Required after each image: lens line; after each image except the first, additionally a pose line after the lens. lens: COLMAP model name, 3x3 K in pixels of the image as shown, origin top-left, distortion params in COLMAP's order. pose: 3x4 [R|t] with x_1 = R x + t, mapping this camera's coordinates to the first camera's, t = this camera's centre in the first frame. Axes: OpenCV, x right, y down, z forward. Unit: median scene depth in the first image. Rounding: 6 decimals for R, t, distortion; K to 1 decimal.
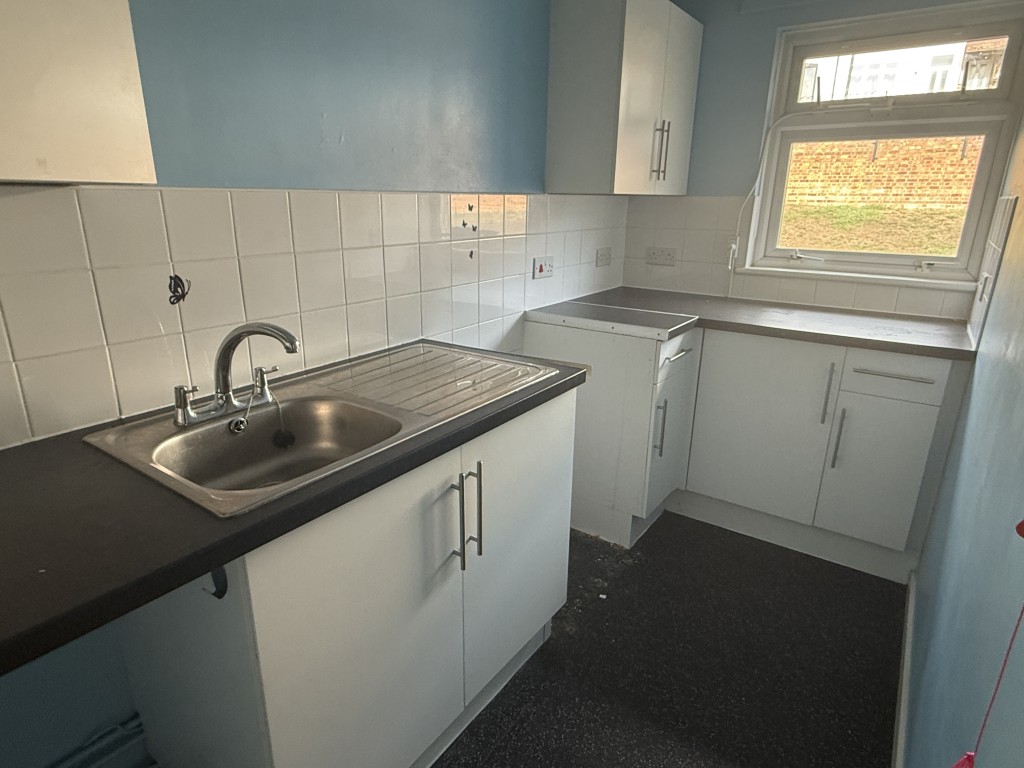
lens RADIAL K [[583.2, 0, 512.0], [0, 583.2, 384.0], [0, 0, 1]] dist [0.002868, 0.002459]
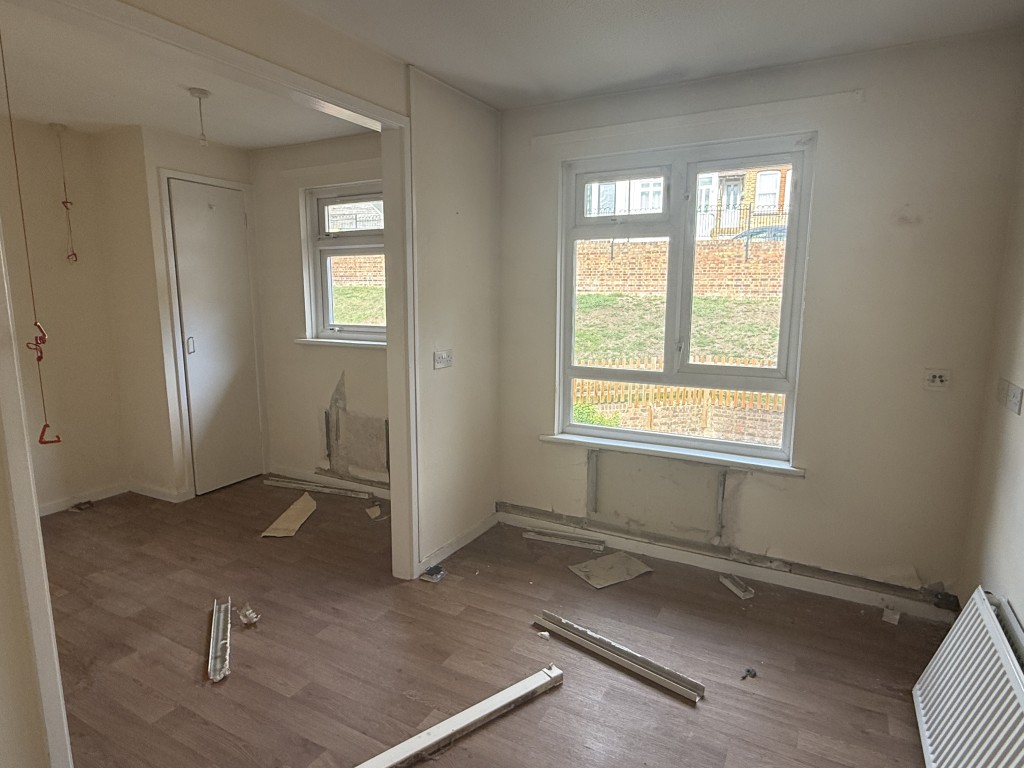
lens RADIAL K [[583.2, 0, 512.0], [0, 583.2, 384.0], [0, 0, 1]] dist [0.002868, 0.002459]
pose [[0.993920, -0.026918, 0.106764, 0.265815], [0.042263, 0.988648, -0.144182, 0.055737], [-0.101671, 0.147818, 0.983775, -0.175650]]
